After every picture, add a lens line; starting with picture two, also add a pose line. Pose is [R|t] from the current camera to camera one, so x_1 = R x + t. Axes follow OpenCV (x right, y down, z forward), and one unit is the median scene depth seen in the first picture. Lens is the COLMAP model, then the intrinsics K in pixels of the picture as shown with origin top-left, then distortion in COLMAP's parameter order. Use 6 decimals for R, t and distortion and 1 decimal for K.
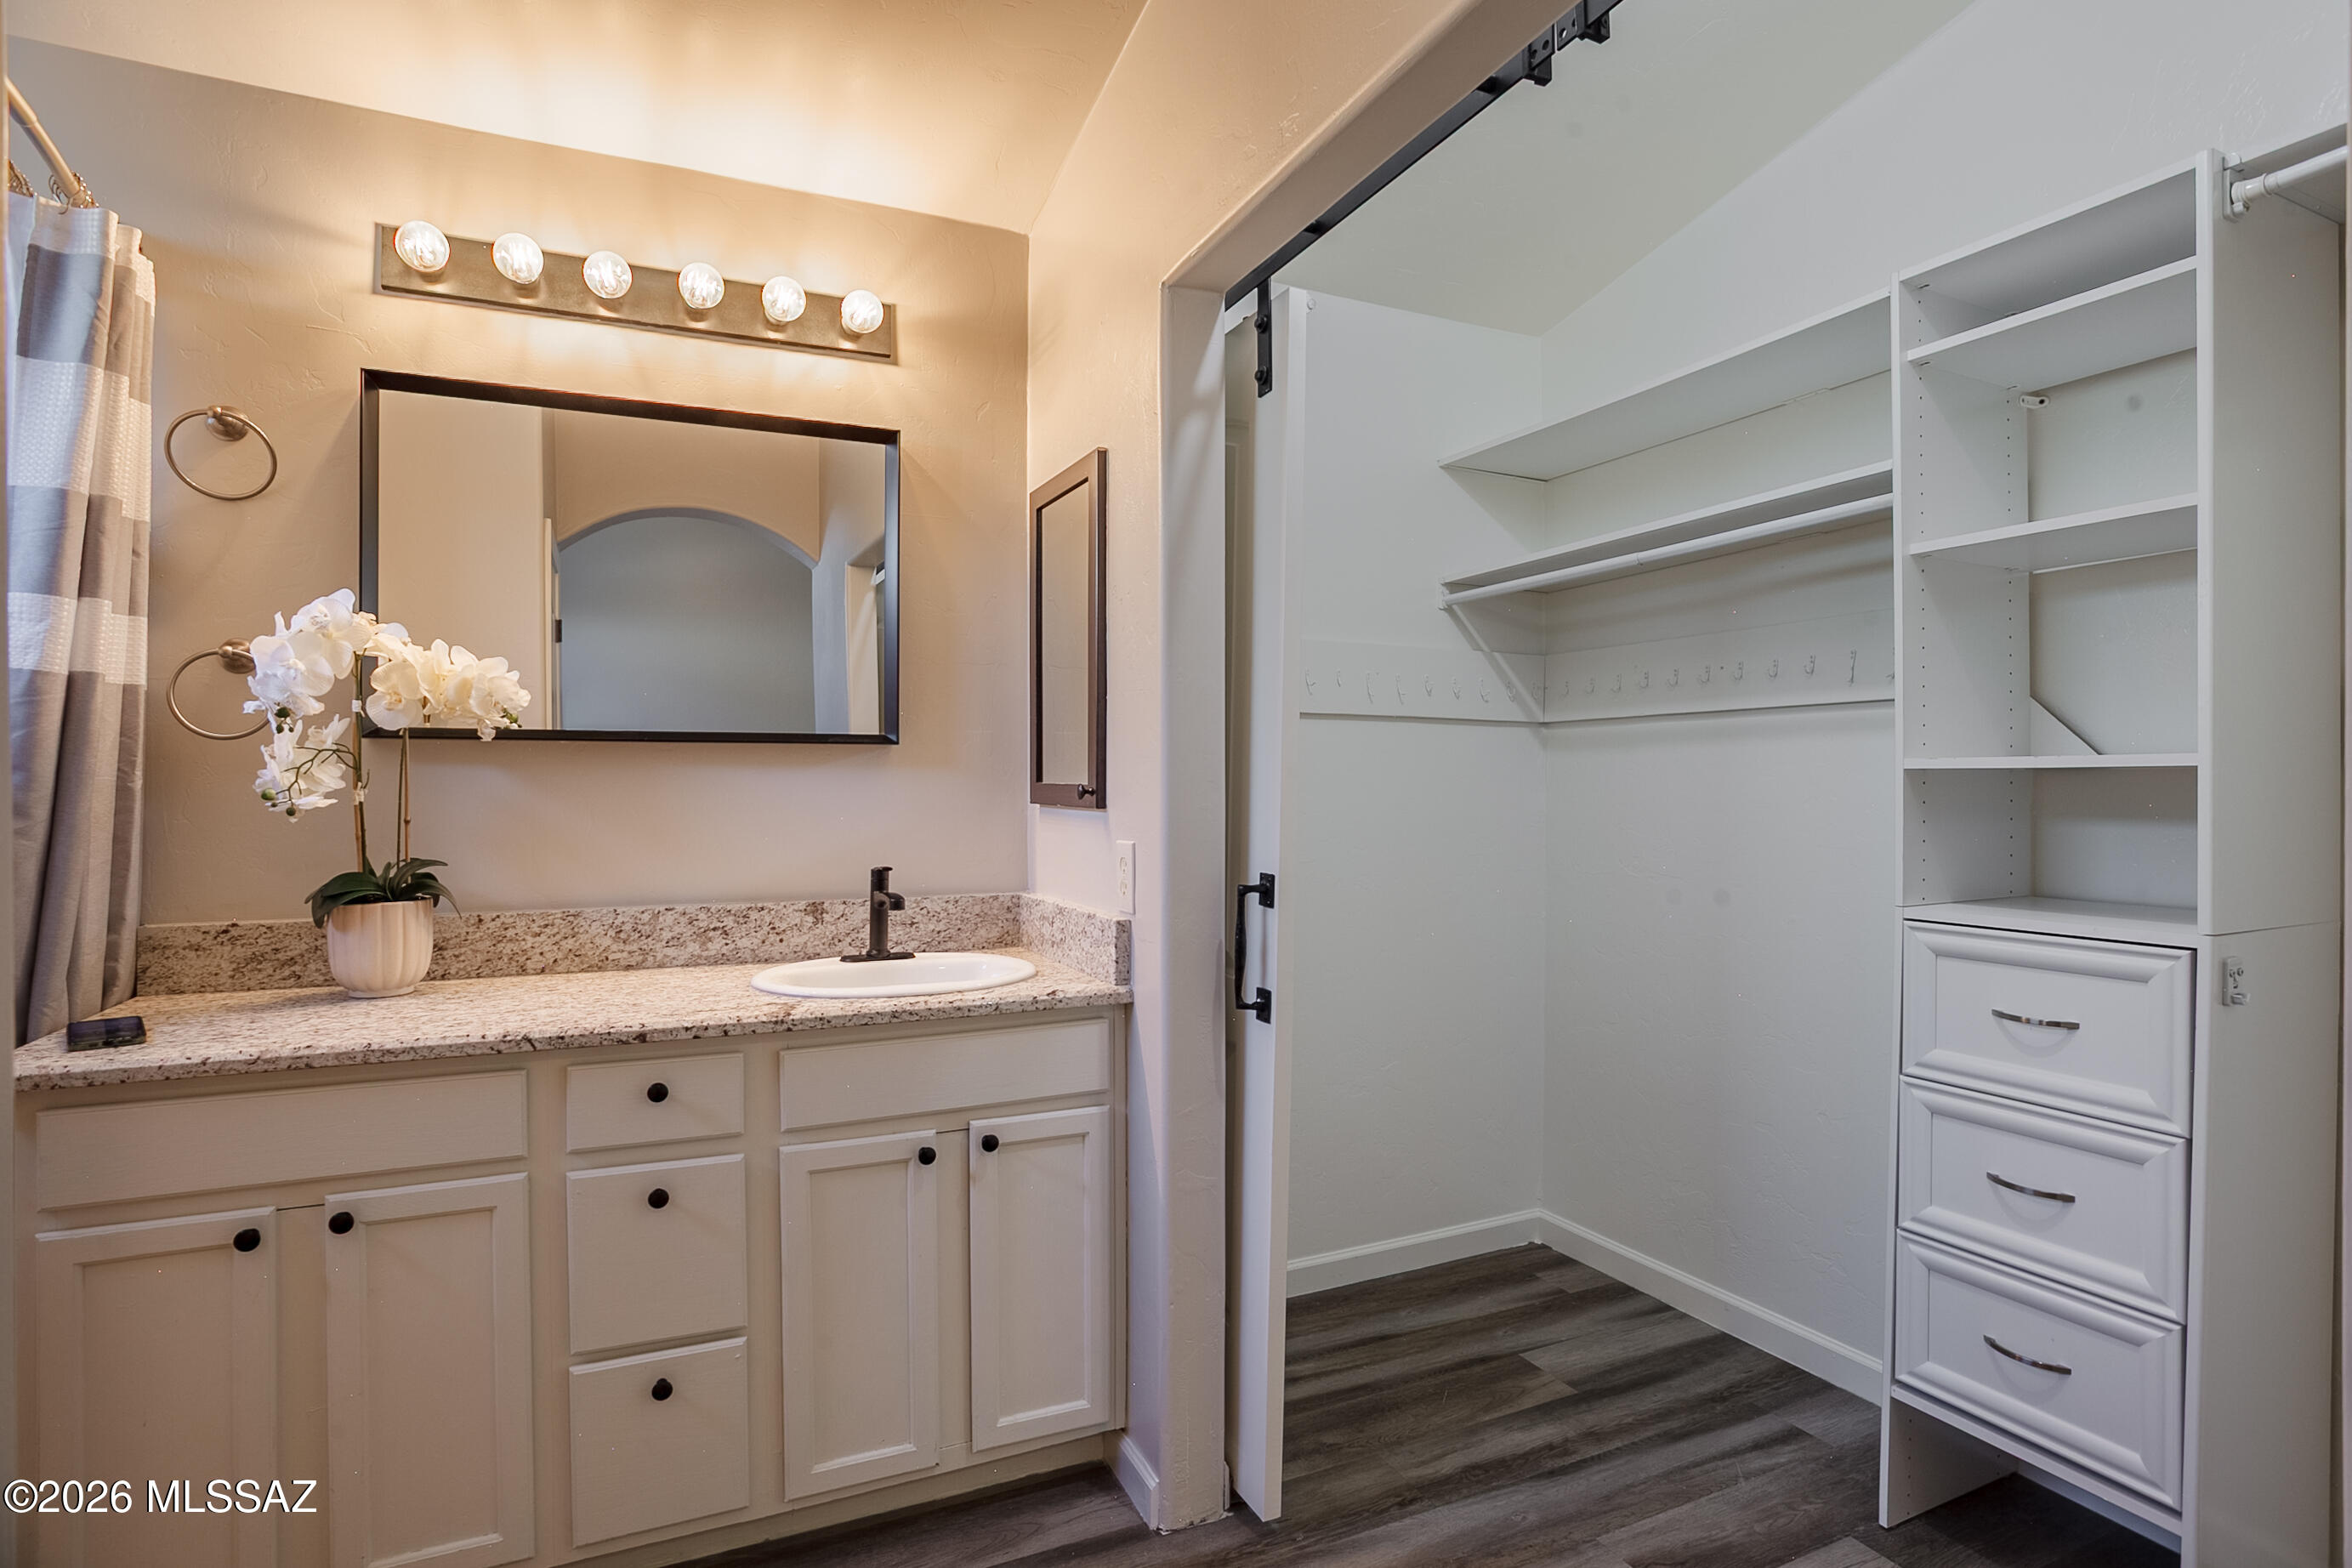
lens RADIAL K [[1151.8, 0, 1150.0], [0, 1151.8, 795.7], [0, 0, 1]] dist [-0.059353, 0.021578]
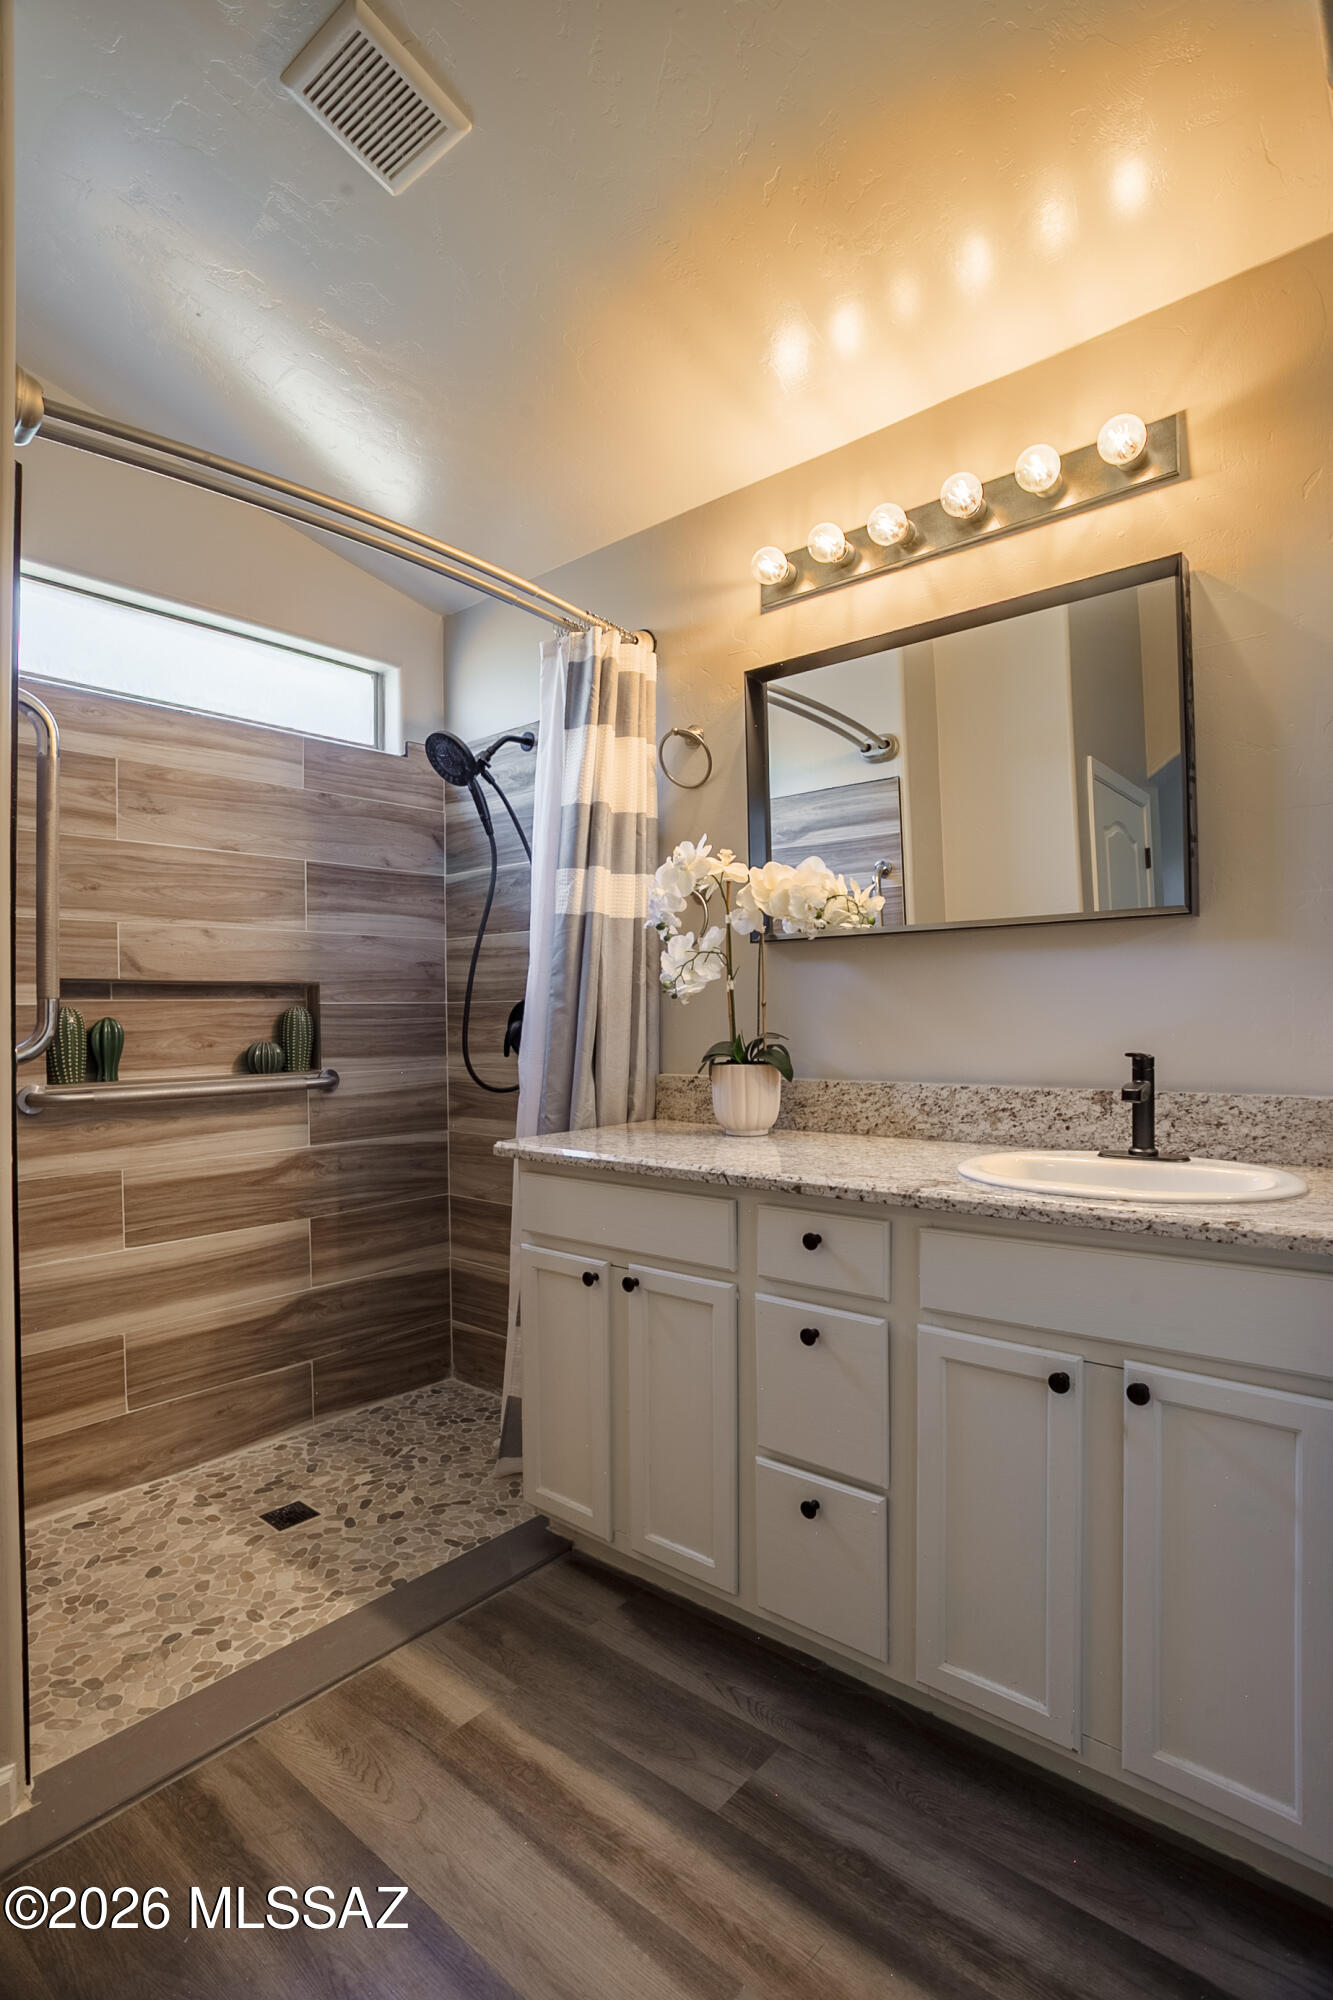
lens RADIAL K [[979.4, 0, 698.7], [0, 979.4, 1017.8], [0, 0, 1]] dist [-0.059353, 0.021578]
pose [[0.437753, -0.004360, -0.899085, 0.322682], [0.004642, 0.999986, -0.002590, 0.039598], [0.899083, -0.003040, 0.437767, 0.420011]]
